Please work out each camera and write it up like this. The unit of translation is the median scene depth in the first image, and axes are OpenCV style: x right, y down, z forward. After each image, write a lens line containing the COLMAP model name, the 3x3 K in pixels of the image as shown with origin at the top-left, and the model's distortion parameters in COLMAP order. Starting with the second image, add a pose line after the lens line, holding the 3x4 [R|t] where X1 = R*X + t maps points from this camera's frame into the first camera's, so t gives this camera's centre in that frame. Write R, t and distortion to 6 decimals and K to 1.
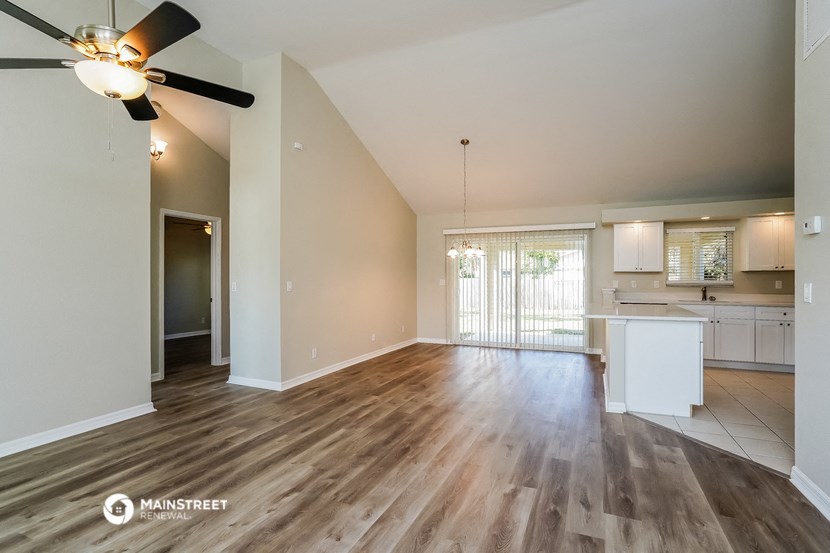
lens RADIAL K [[399.4, 0, 413.2], [0, 399.4, 276.4], [0, 0, 1]] dist [-0.045229, 0.017846]
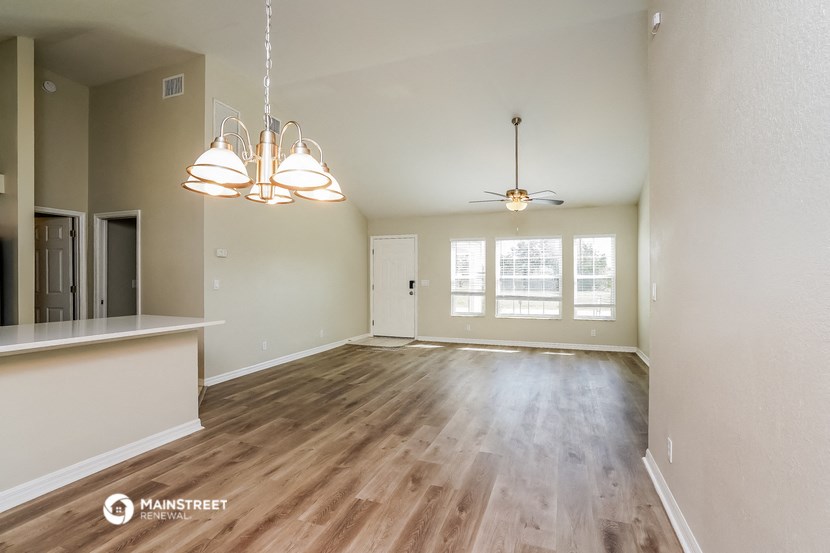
lens RADIAL K [[399.4, 0, 413.2], [0, 399.4, 276.4], [0, 0, 1]] dist [-0.045229, 0.017846]
pose [[-0.997321, 0.003976, -0.073036, 0.096697], [0.004133, 0.999989, -0.002002, 0.007391], [0.073027, -0.002299, -0.997327, 2.205395]]
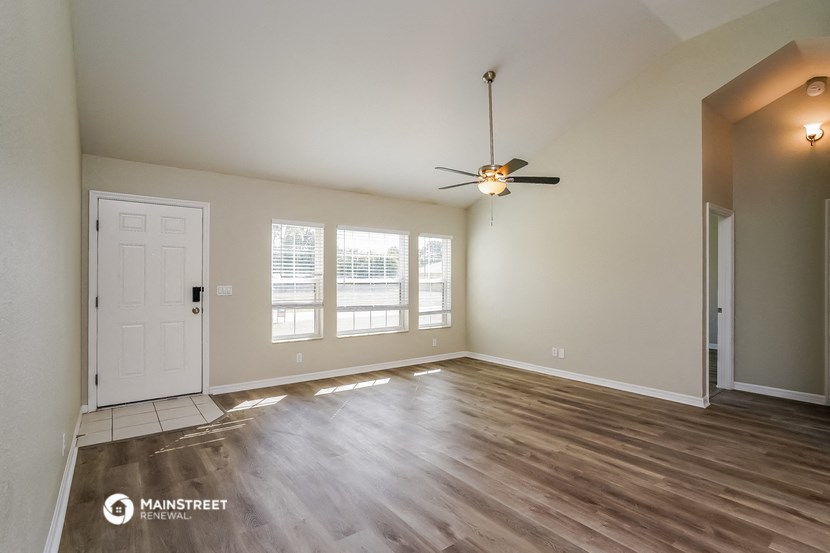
lens RADIAL K [[399.4, 0, 413.2], [0, 399.4, 276.4], [0, 0, 1]] dist [-0.045229, 0.017846]
pose [[-0.468744, -0.006401, -0.883311, 0.757711], [-0.001693, 0.999978, -0.006348, 0.000532], [0.883332, -0.001480, -0.468745, 0.966667]]
